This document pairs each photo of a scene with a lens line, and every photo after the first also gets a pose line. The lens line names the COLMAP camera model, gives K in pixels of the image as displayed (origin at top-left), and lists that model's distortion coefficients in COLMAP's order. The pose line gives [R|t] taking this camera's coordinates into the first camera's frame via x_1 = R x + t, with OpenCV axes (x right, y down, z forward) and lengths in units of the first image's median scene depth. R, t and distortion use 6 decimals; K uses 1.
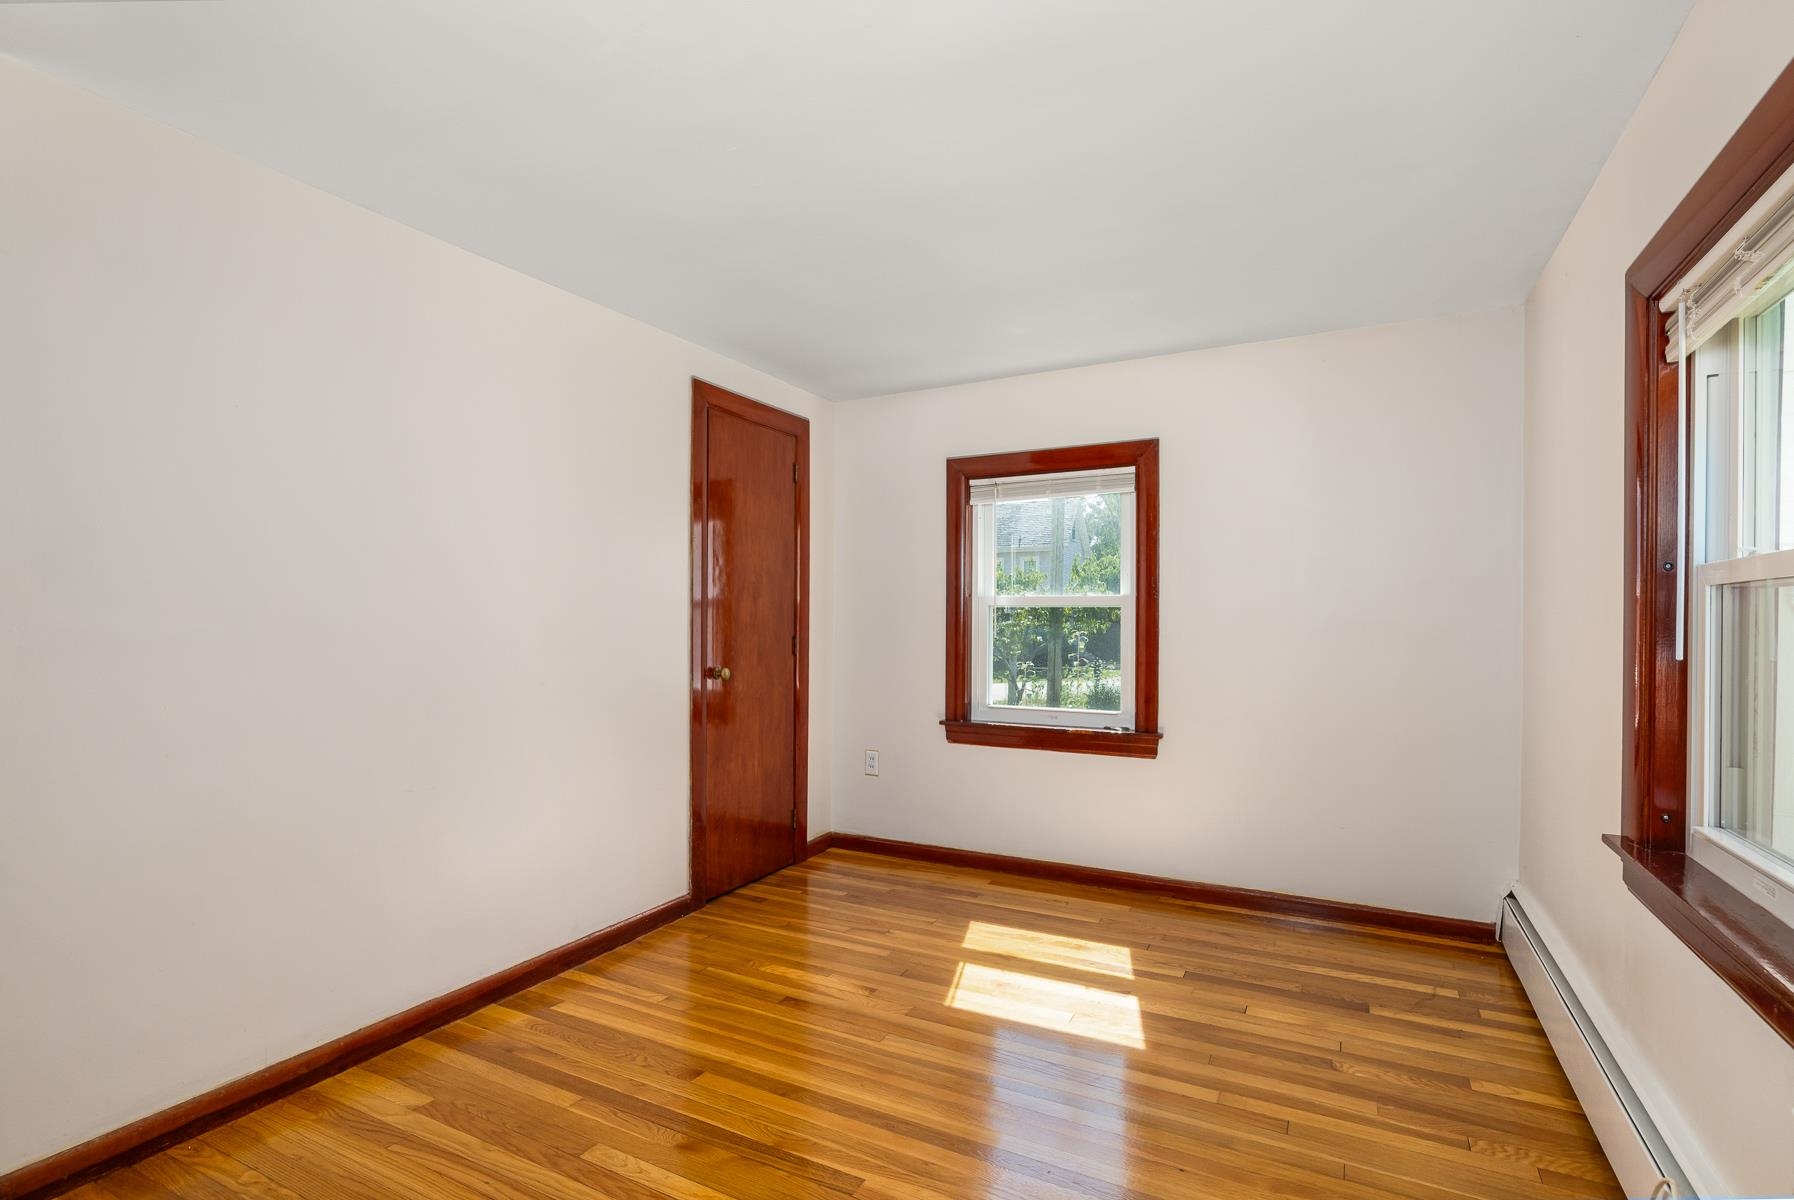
lens RADIAL K [[838.1, 0, 903.7], [0, 838.1, 612.2], [0, 0, 1]] dist [-0.013735, 0.000315]
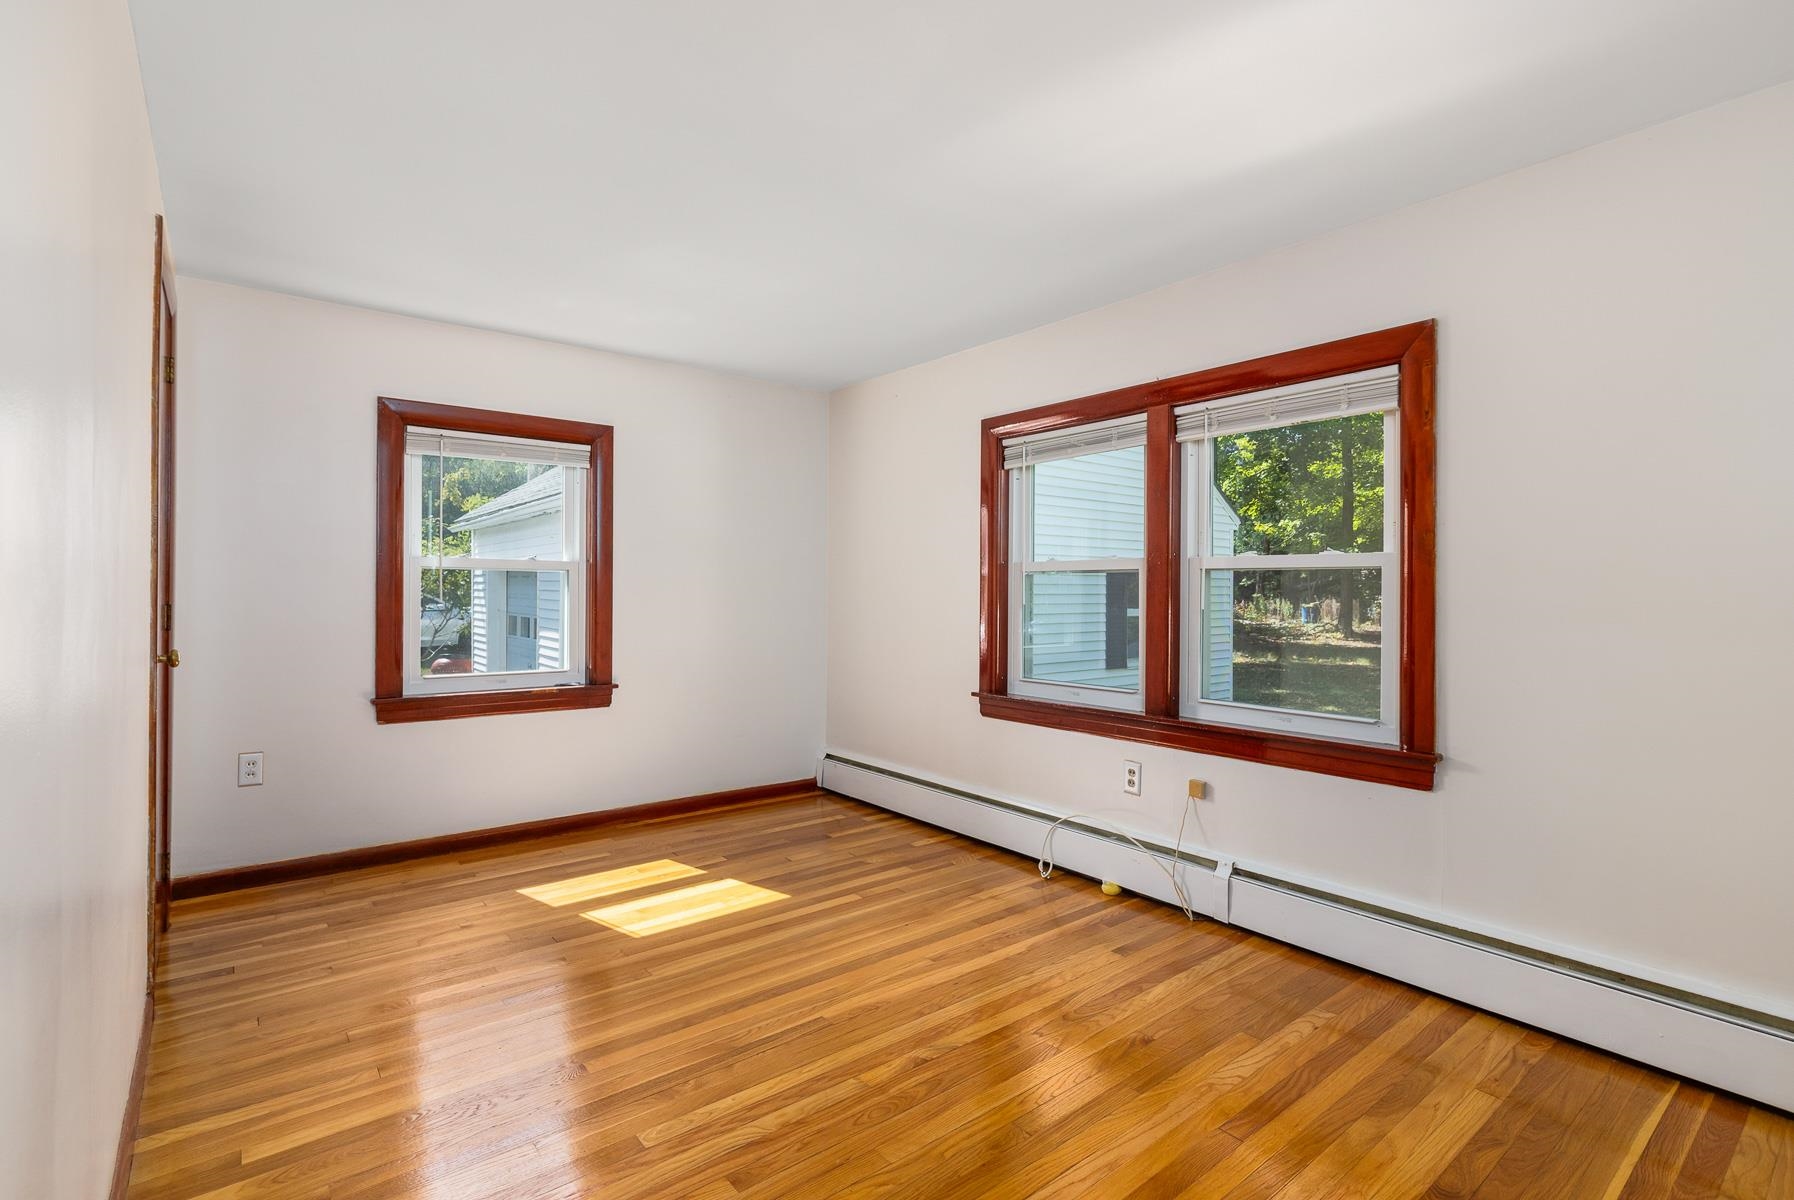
lens RADIAL K [[838.1, 0, 897.7], [0, 838.1, 591.5], [0, 0, 1]] dist [-0.013735, 0.000315]
pose [[0.394114, -0.000871, 0.919061, -0.714891], [-0.016481, 0.999832, 0.008015, 0.002604], [-0.918914, -0.018306, 0.394034, 0.231570]]
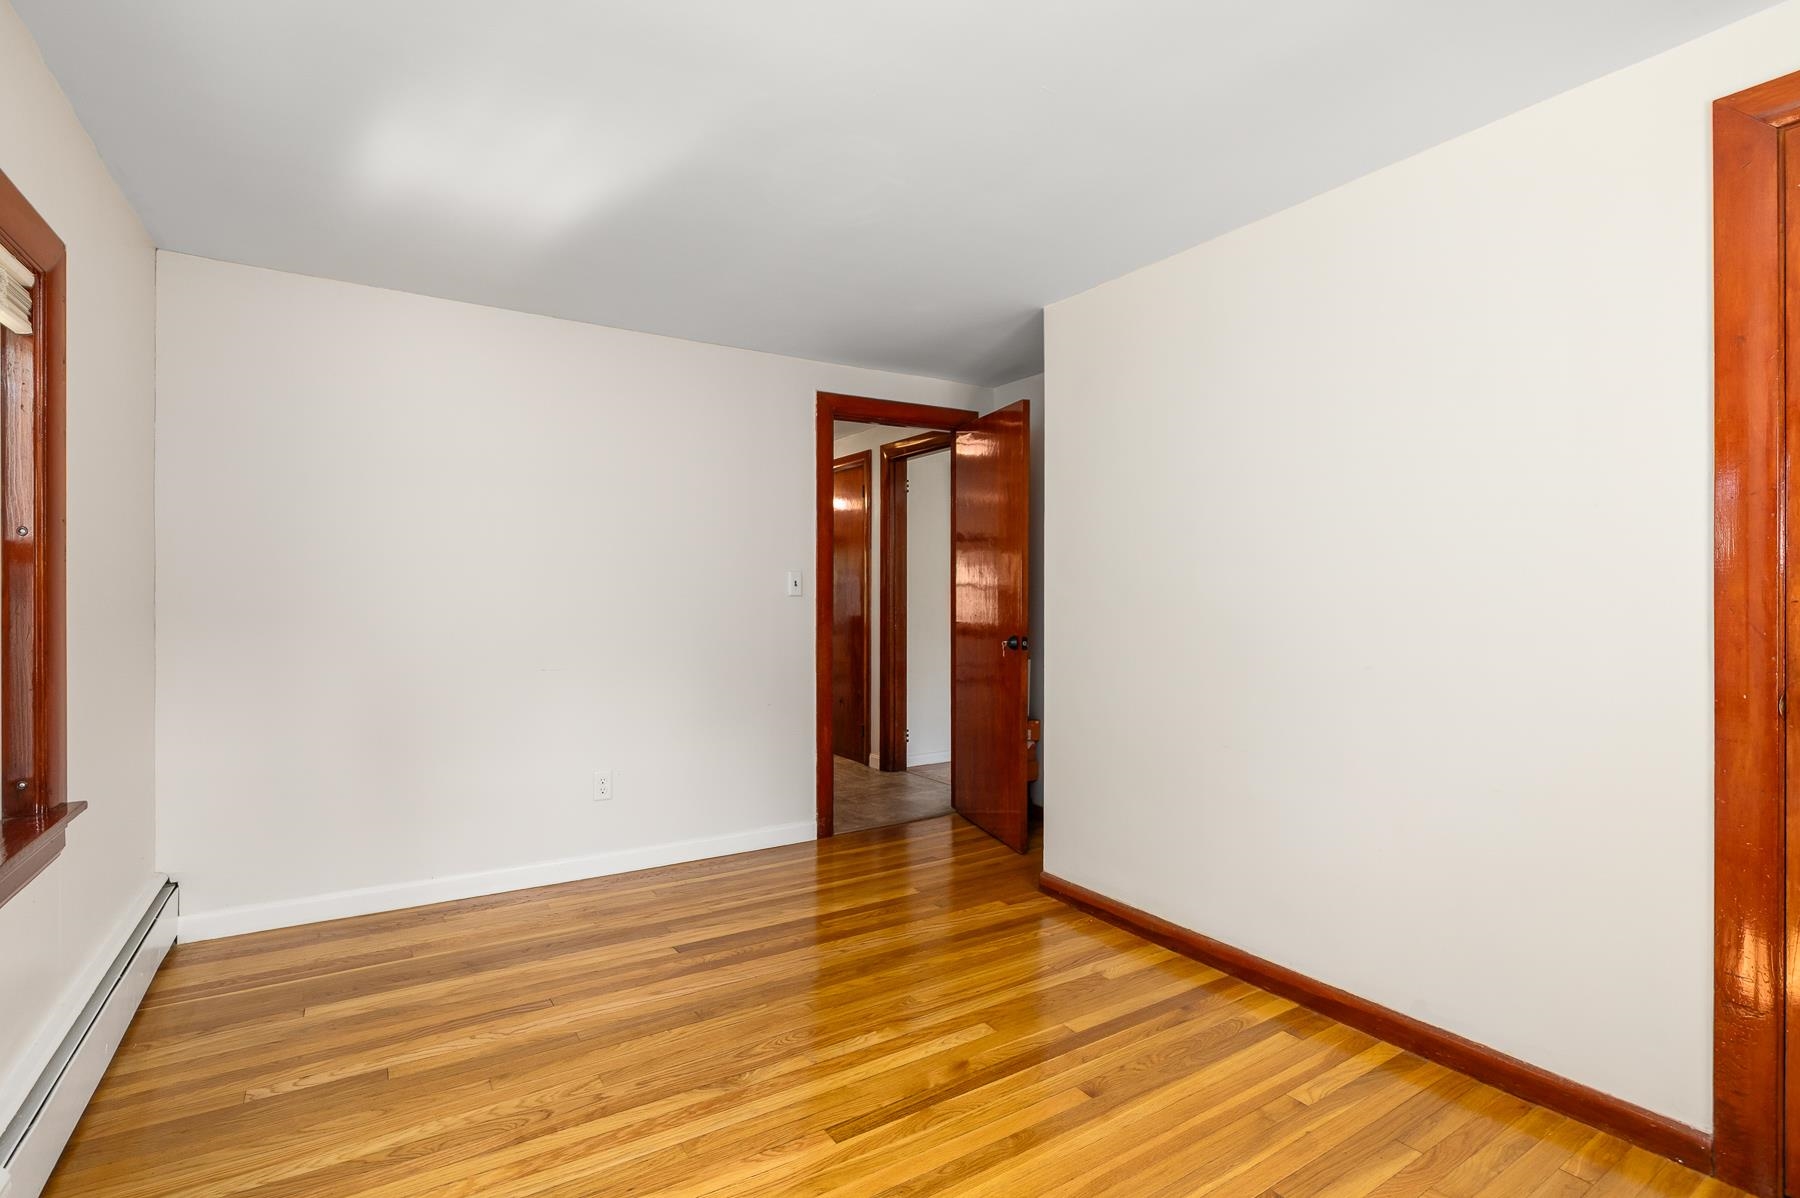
lens RADIAL K [[840.9, 0, 890.6], [0, 840.9, 596.0], [0, 0, 1]] dist [-0.013735, 0.000315]
pose [[-0.491382, 0.003496, -0.870937, 0.488011], [0.008803, 0.999961, -0.000953, 0.004307], [0.870900, -0.008135, -0.491393, 0.937131]]
